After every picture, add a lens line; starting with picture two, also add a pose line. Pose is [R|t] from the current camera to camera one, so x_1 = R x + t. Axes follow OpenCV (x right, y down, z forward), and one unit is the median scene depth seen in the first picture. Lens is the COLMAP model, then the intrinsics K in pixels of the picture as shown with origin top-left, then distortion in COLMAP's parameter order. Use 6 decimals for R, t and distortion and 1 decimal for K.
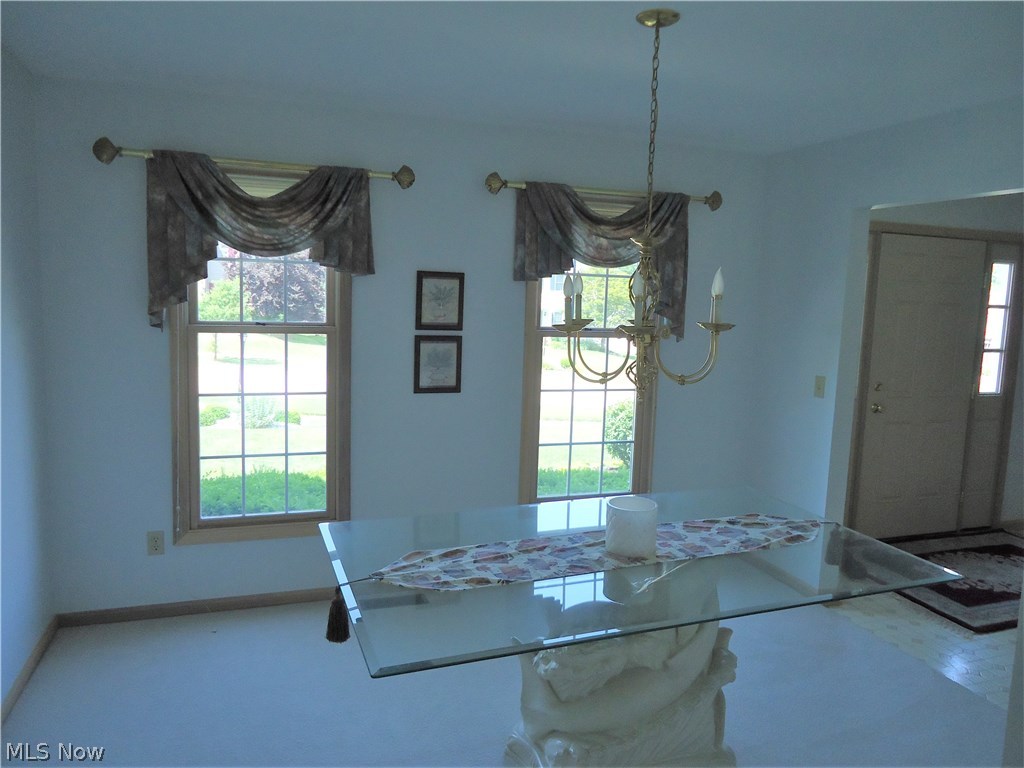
lens RADIAL K [[780.7, 0, 532.2], [0, 780.7, 385.6], [0, 0, 1]] dist [0.025762, 0.000511]
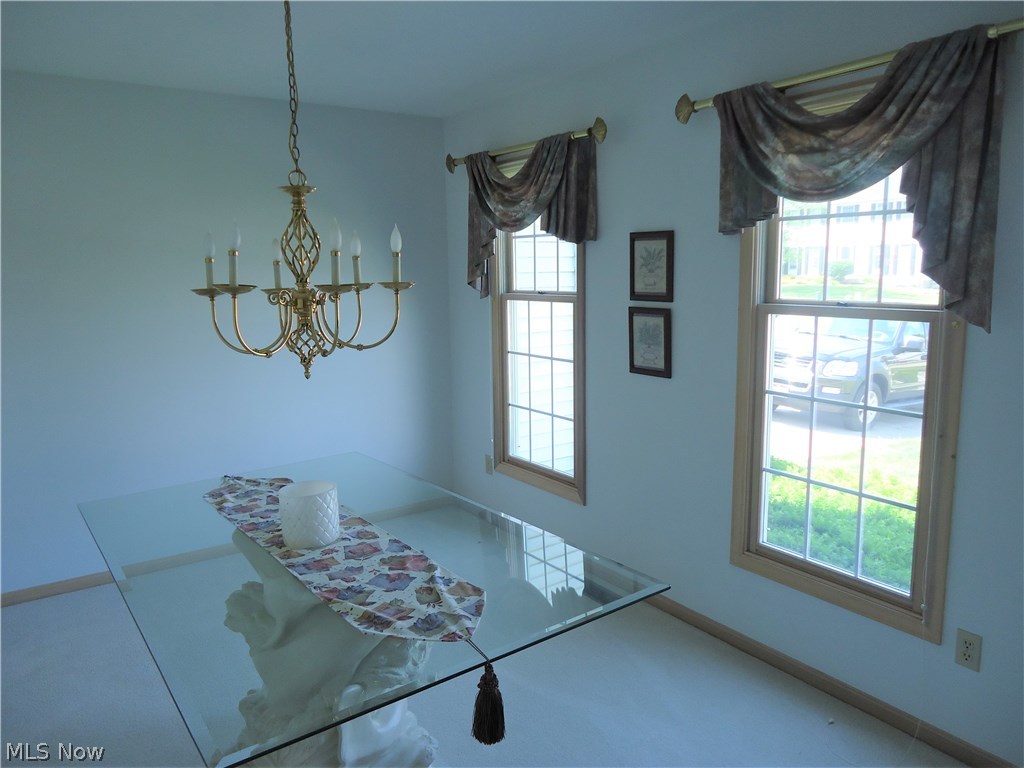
lens RADIAL K [[756.0, 0, 512.0], [0, 756.0, 384.0], [0, 0, 1]] dist [0.000118, 0.003575]
pose [[0.243632, 0.111536, -0.963433, 0.649602], [-0.103090, 0.990716, 0.088625, -0.039634], [0.964373, 0.077728, 0.252868, 0.662761]]
